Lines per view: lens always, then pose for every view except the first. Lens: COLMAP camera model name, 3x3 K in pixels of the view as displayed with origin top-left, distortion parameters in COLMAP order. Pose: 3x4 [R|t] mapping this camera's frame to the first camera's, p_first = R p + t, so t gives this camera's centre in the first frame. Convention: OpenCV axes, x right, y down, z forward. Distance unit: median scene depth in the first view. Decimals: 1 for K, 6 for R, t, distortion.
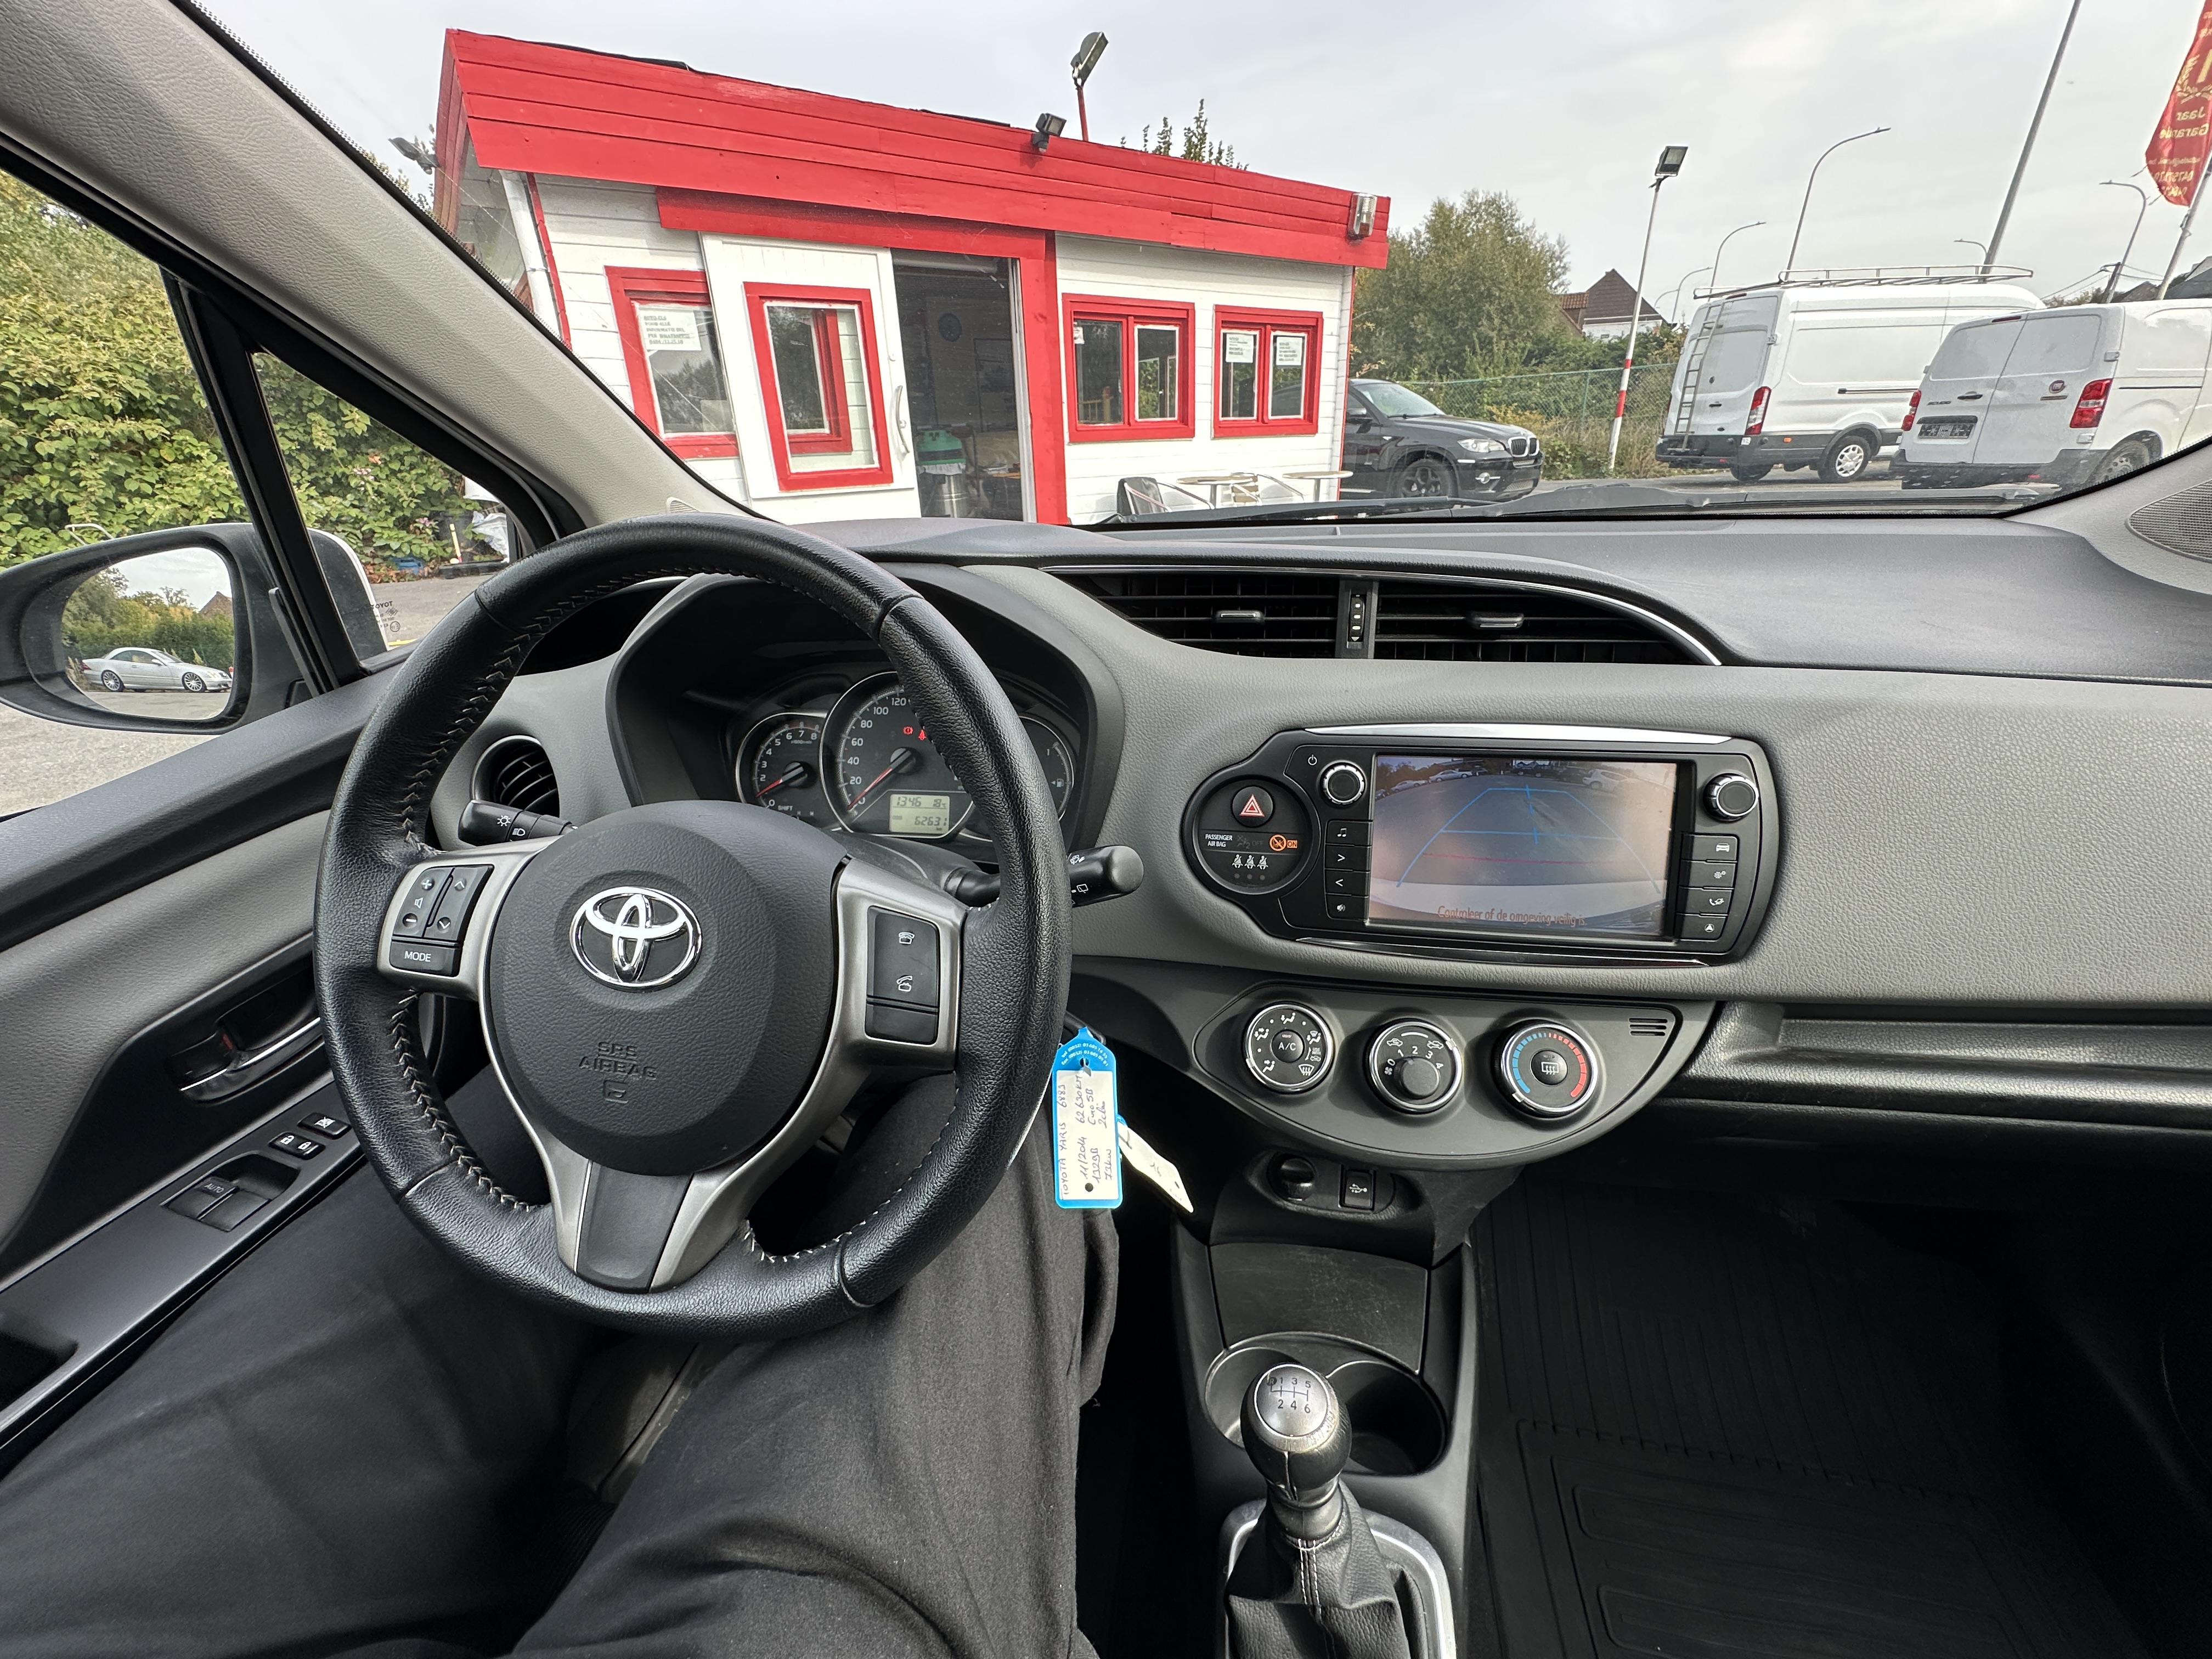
lens RADIAL K [[884.9, 0, 1107.9], [0, 884.9, 838.3], [0, 0, 1]] dist [-0.009182, 0.005118]
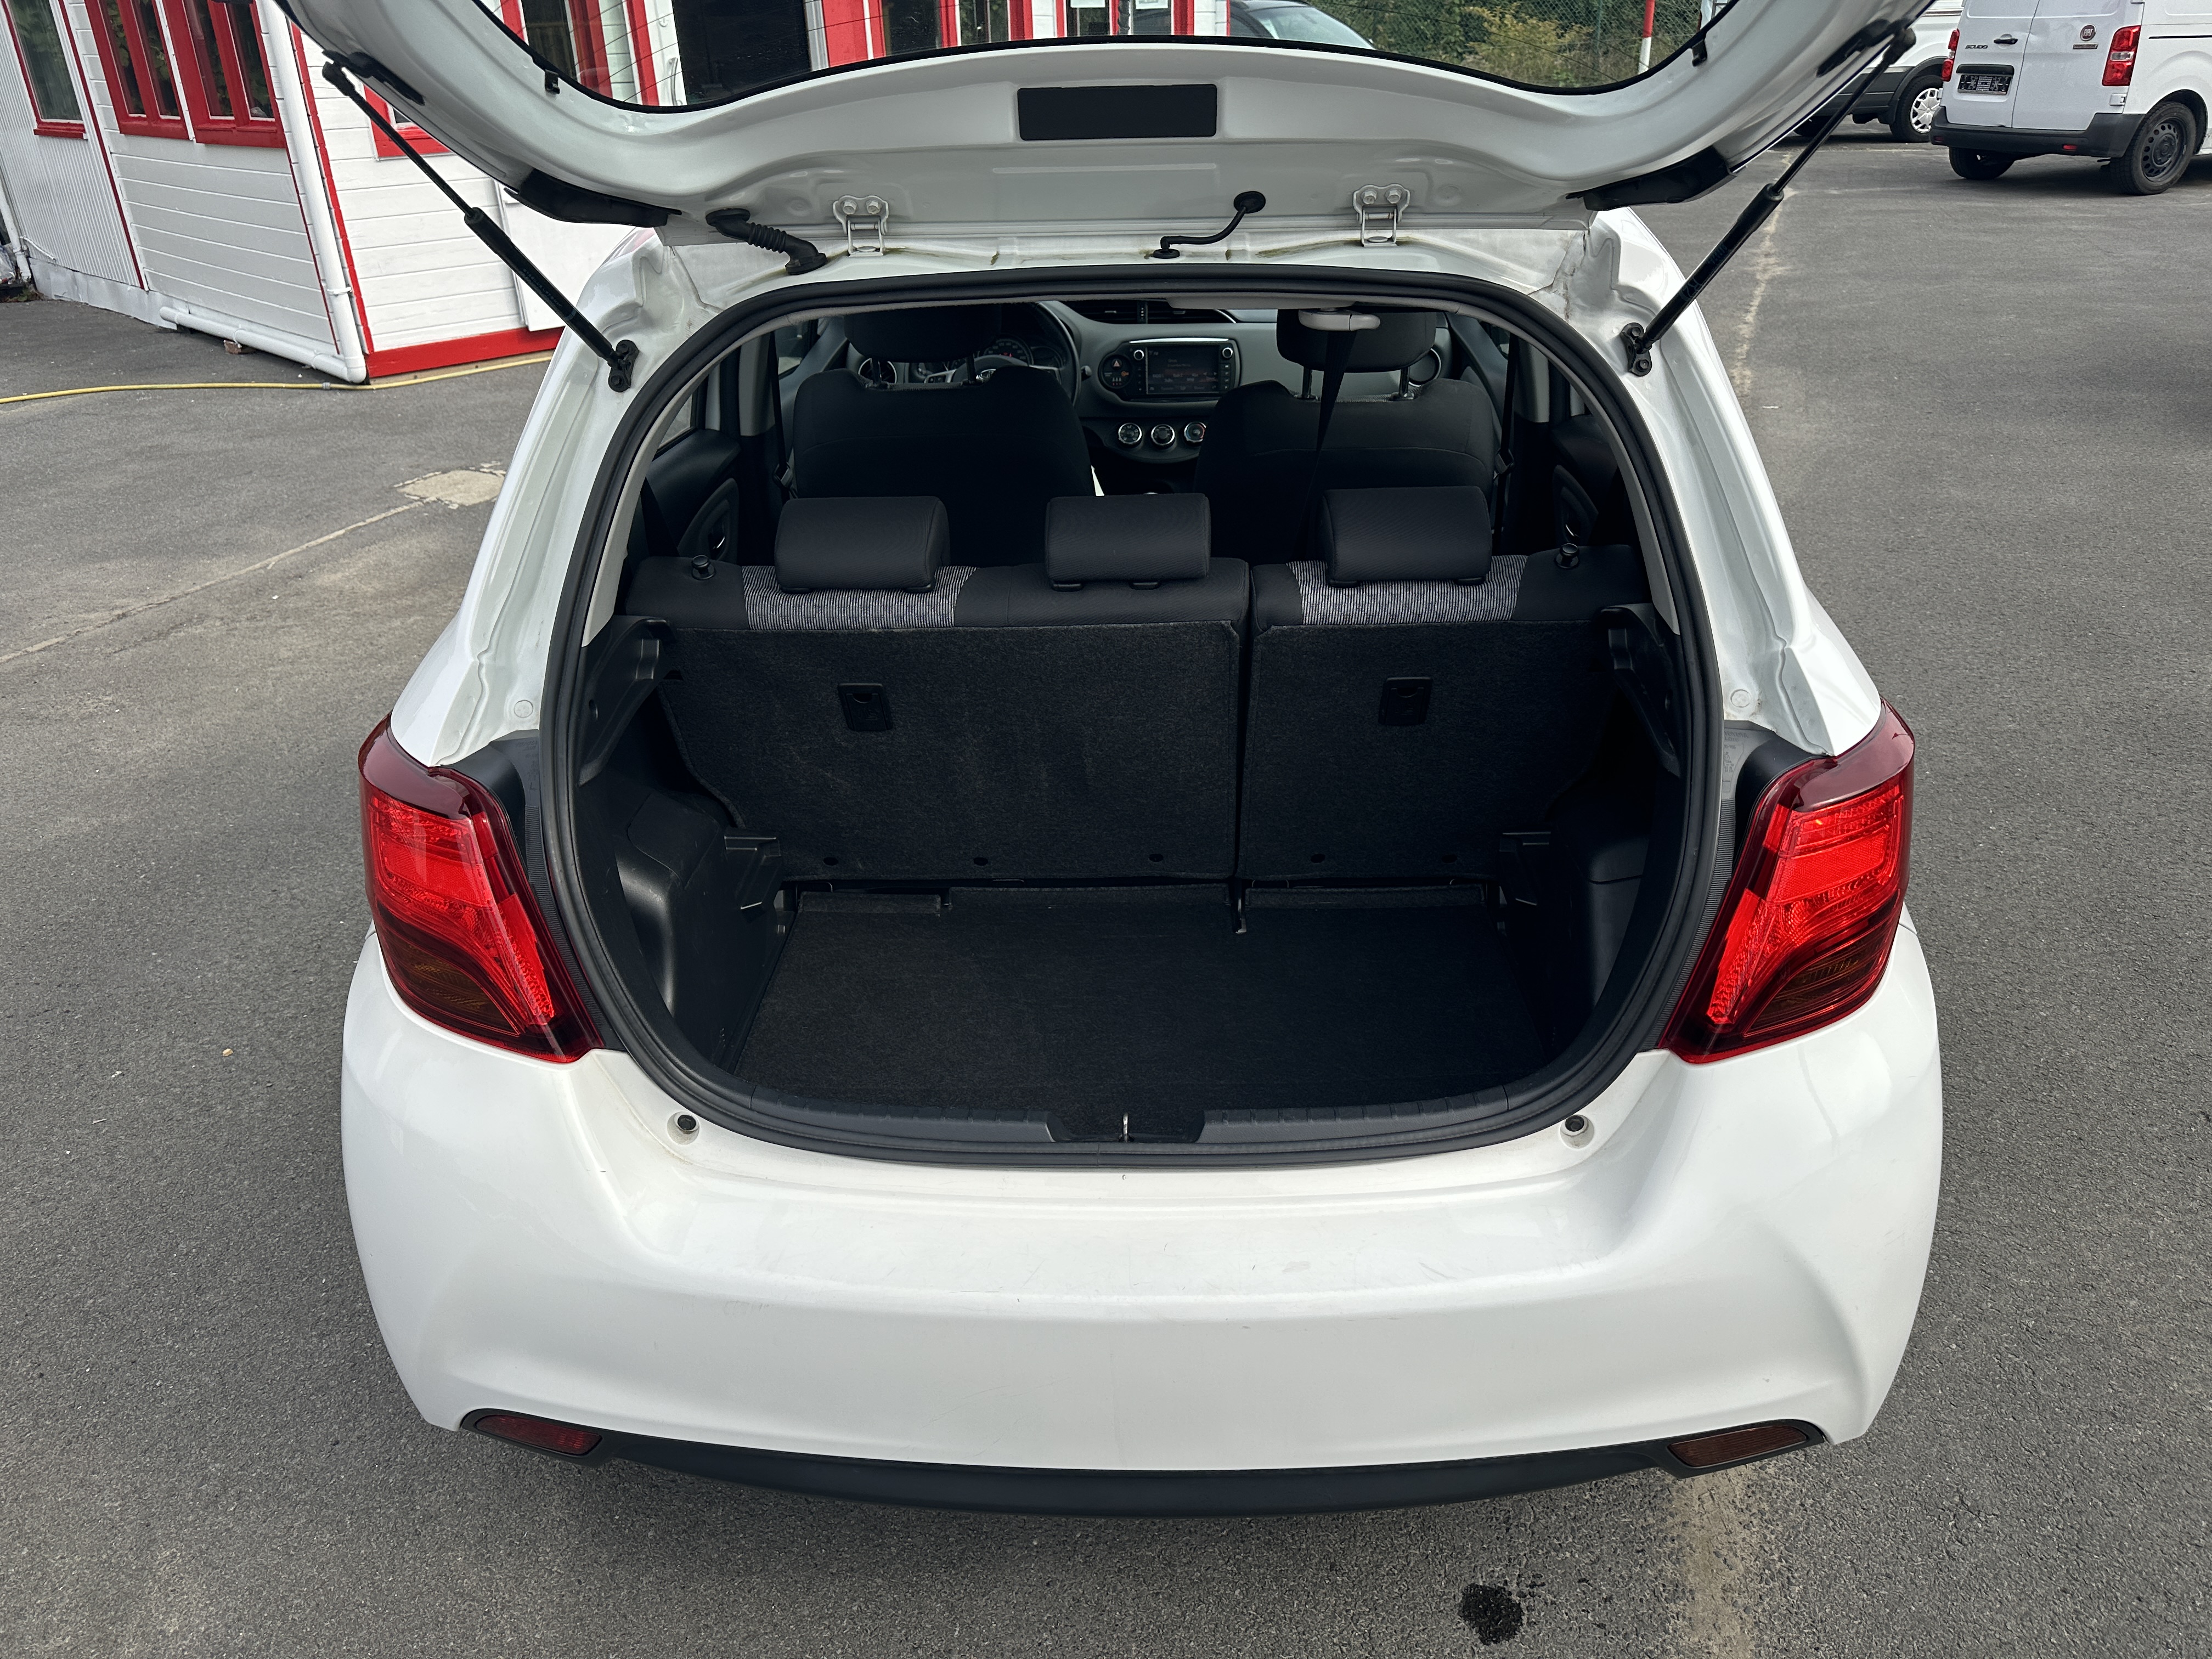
lens RADIAL K [[1572.9, 0, 1113.7], [0, 1572.9, 873.3], [0, 0, 1]] dist [0.011442, -0.008632]
pose [[0.988701, -0.065900, 0.134635, -0.846289], [0.056634, 0.995829, 0.071533, 1.558316], [-0.138788, -0.063100, 0.988310, -5.456690]]
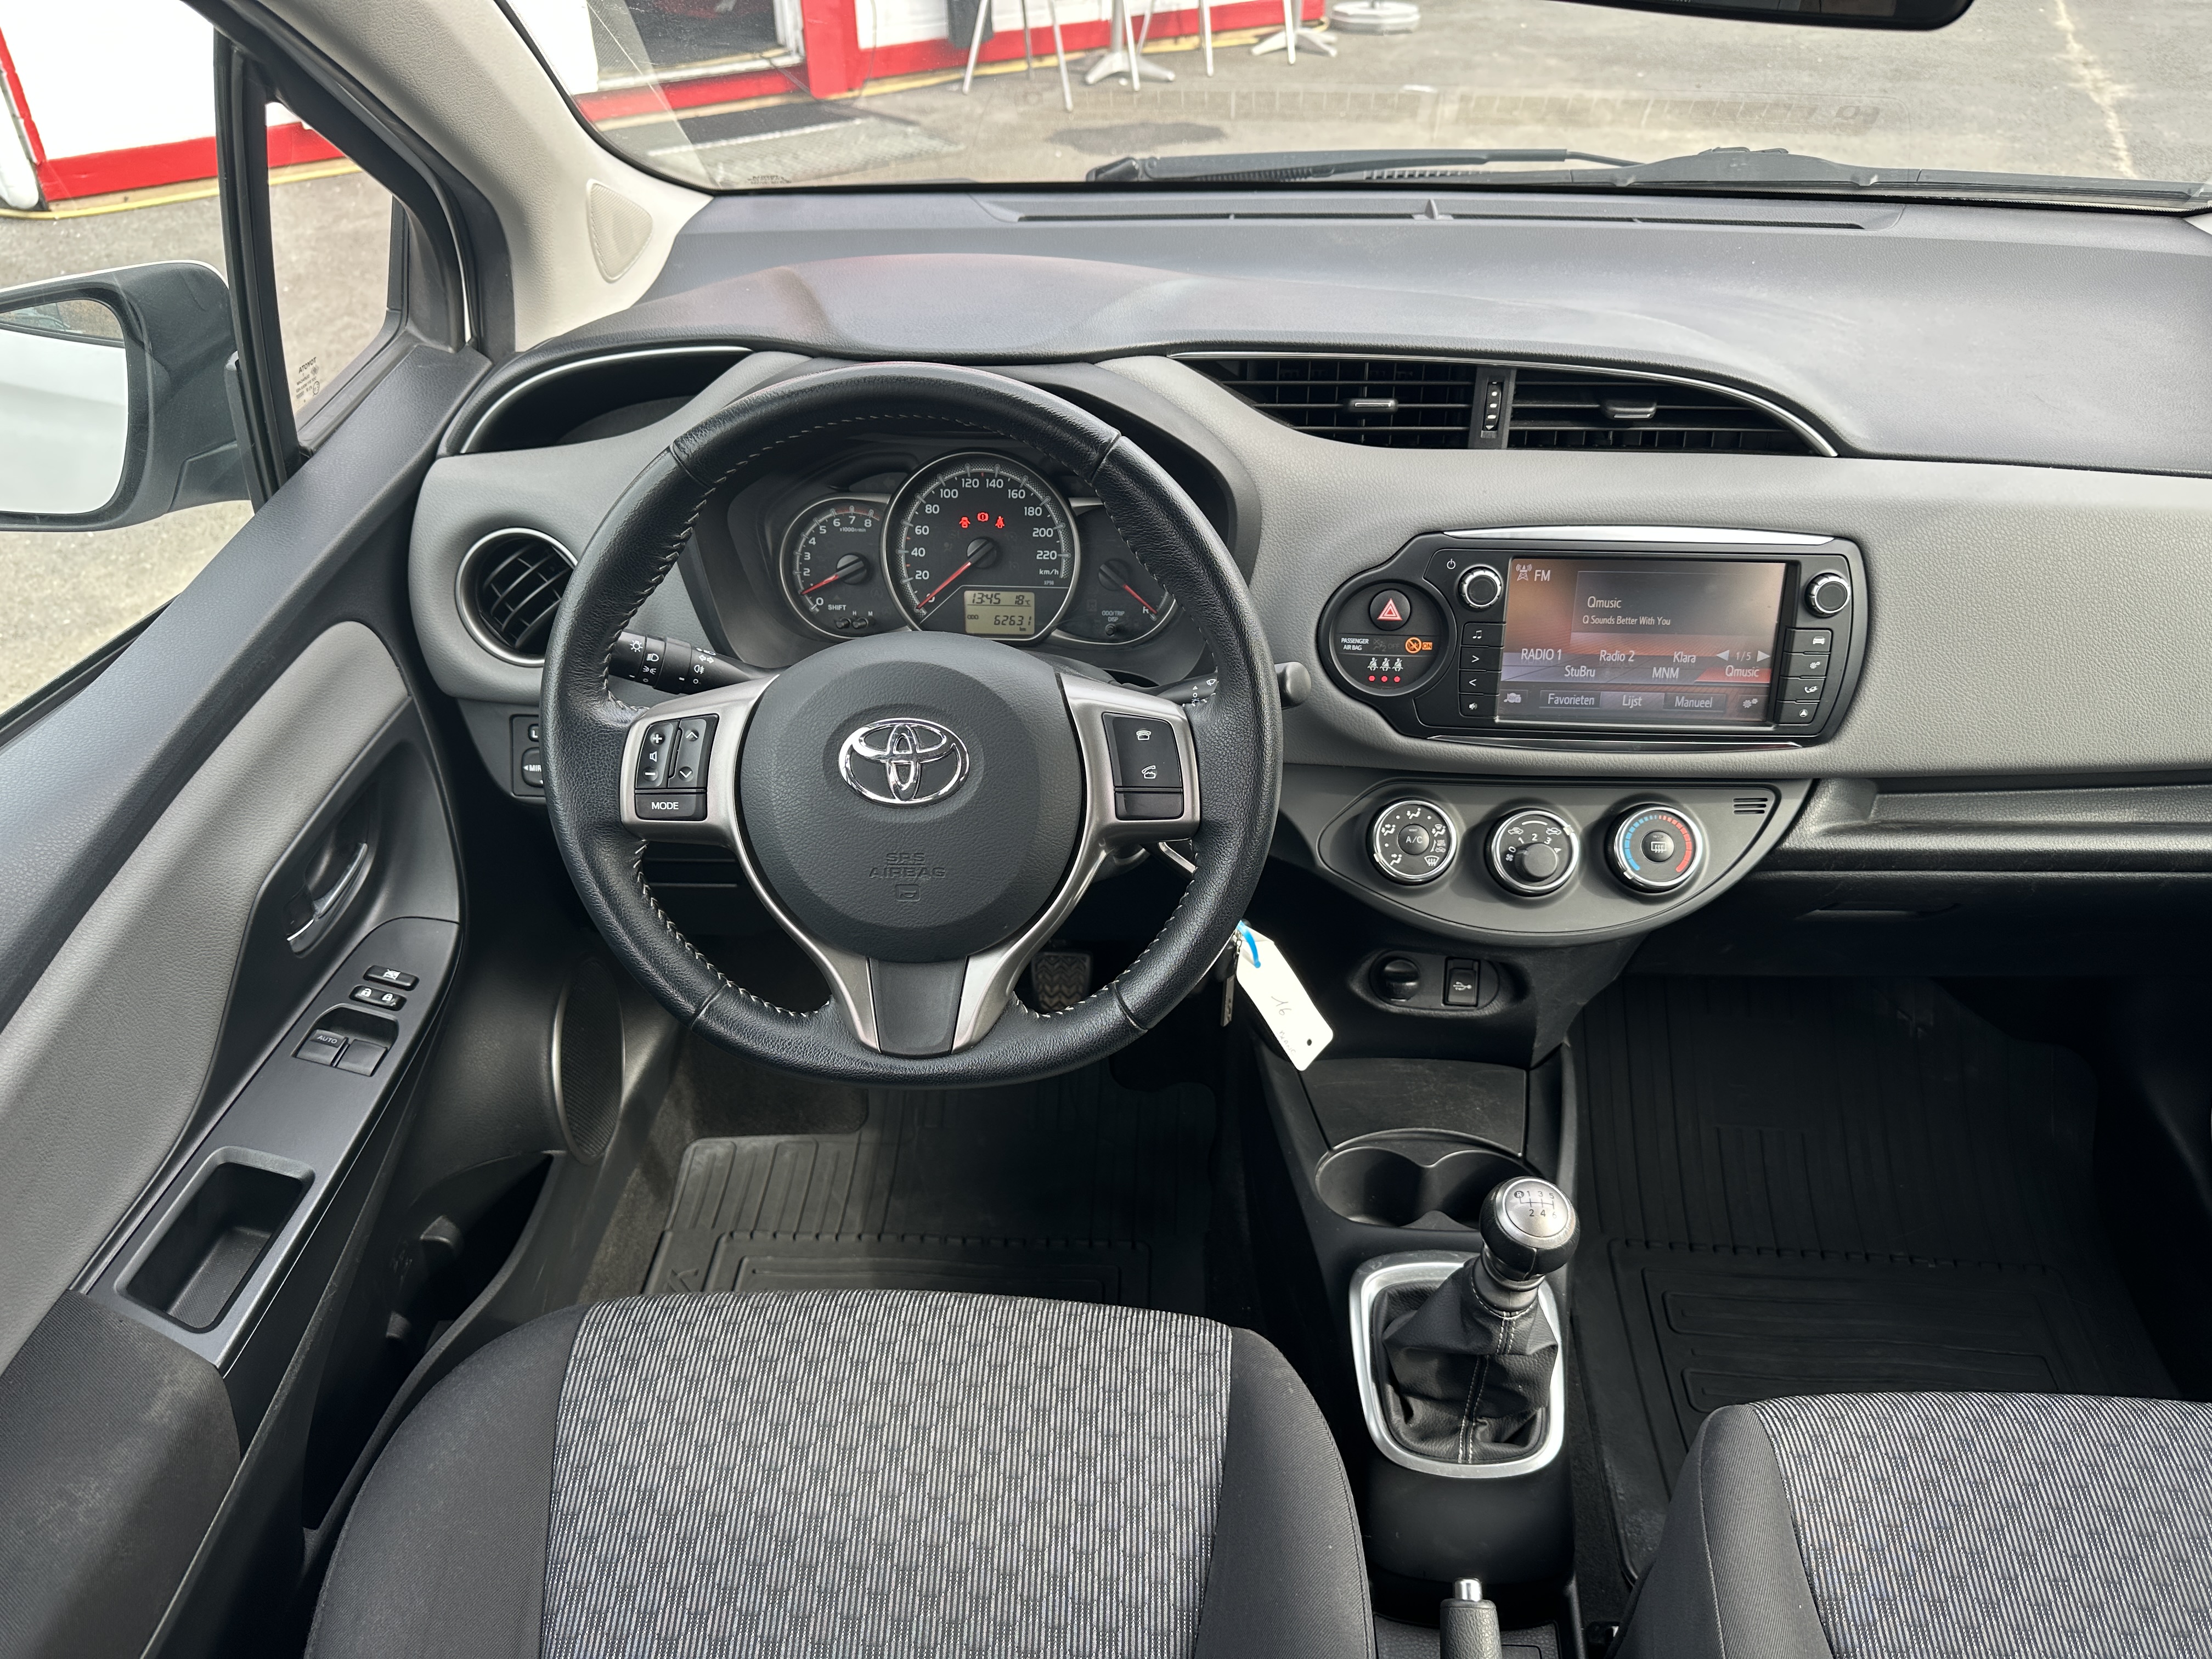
lens RADIAL K [[1548.5, 0, 1103.5], [0, 1548.5, 868.8], [0, 0, 1]] dist [0.142498, -0.275014]
pose [[0.992777, -0.047372, 0.110226, -0.364778], [0.024021, 0.978628, 0.204230, -0.115097], [-0.117545, -0.200107, 0.972697, -0.749804]]
